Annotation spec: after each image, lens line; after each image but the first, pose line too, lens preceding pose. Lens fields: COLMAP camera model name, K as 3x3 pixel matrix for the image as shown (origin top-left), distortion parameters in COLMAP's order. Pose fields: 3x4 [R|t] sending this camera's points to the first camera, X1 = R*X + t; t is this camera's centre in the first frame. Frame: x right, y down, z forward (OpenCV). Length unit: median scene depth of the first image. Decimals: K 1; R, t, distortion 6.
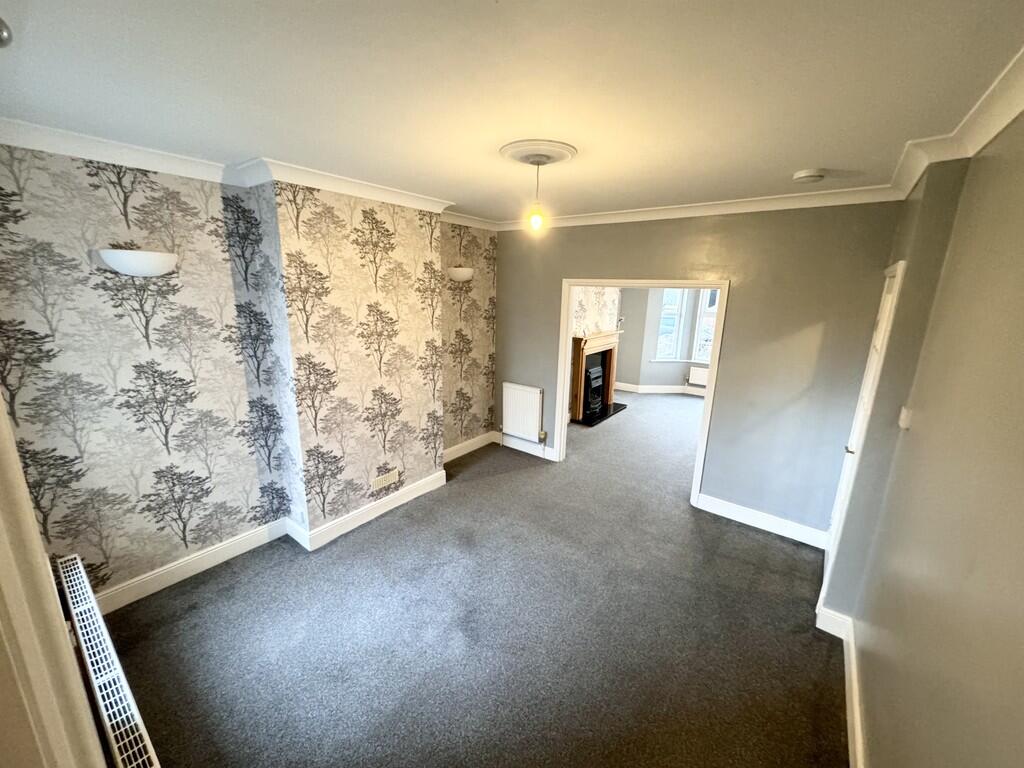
lens RADIAL K [[411.4, 0, 527.6], [0, 411.4, 380.0], [0, 0, 1]] dist [-0.000774, -0.000164]
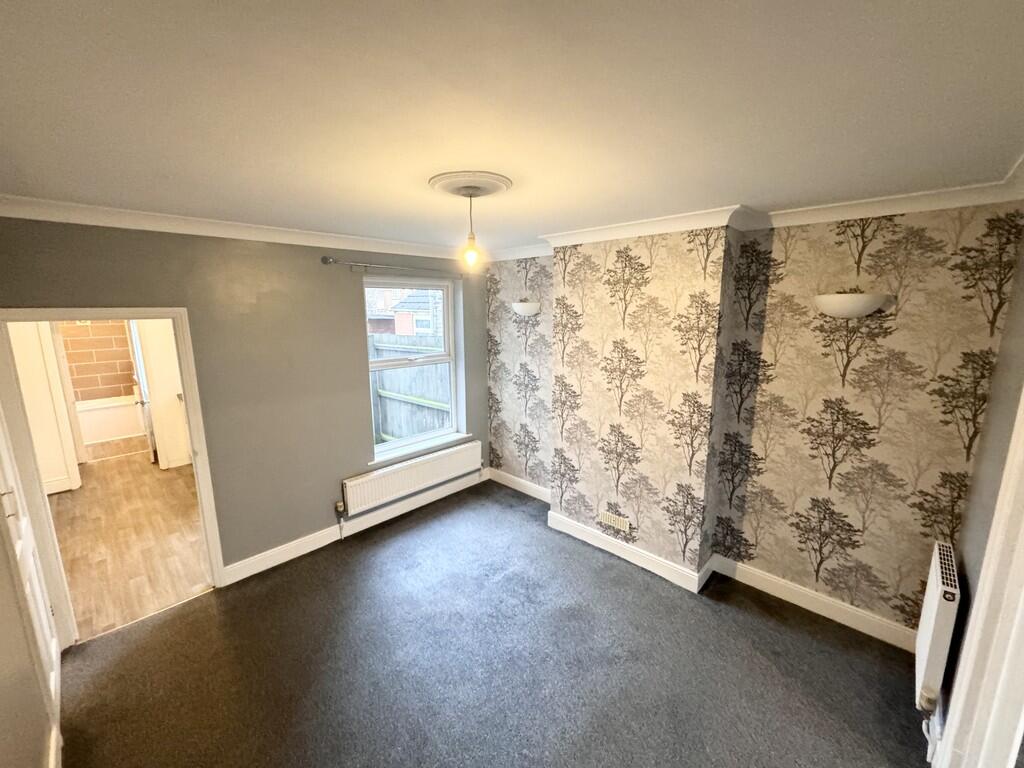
lens RADIAL K [[404.6, 0, 512.0], [0, 404.6, 384.0], [0, 0, 1]] dist [0.000750, 0.000157]
pose [[-0.129852, 0.148365, -0.980371, 0.579631], [-0.239685, 0.954722, 0.176230, -0.176295], [0.962128, 0.257864, -0.088411, 0.779728]]
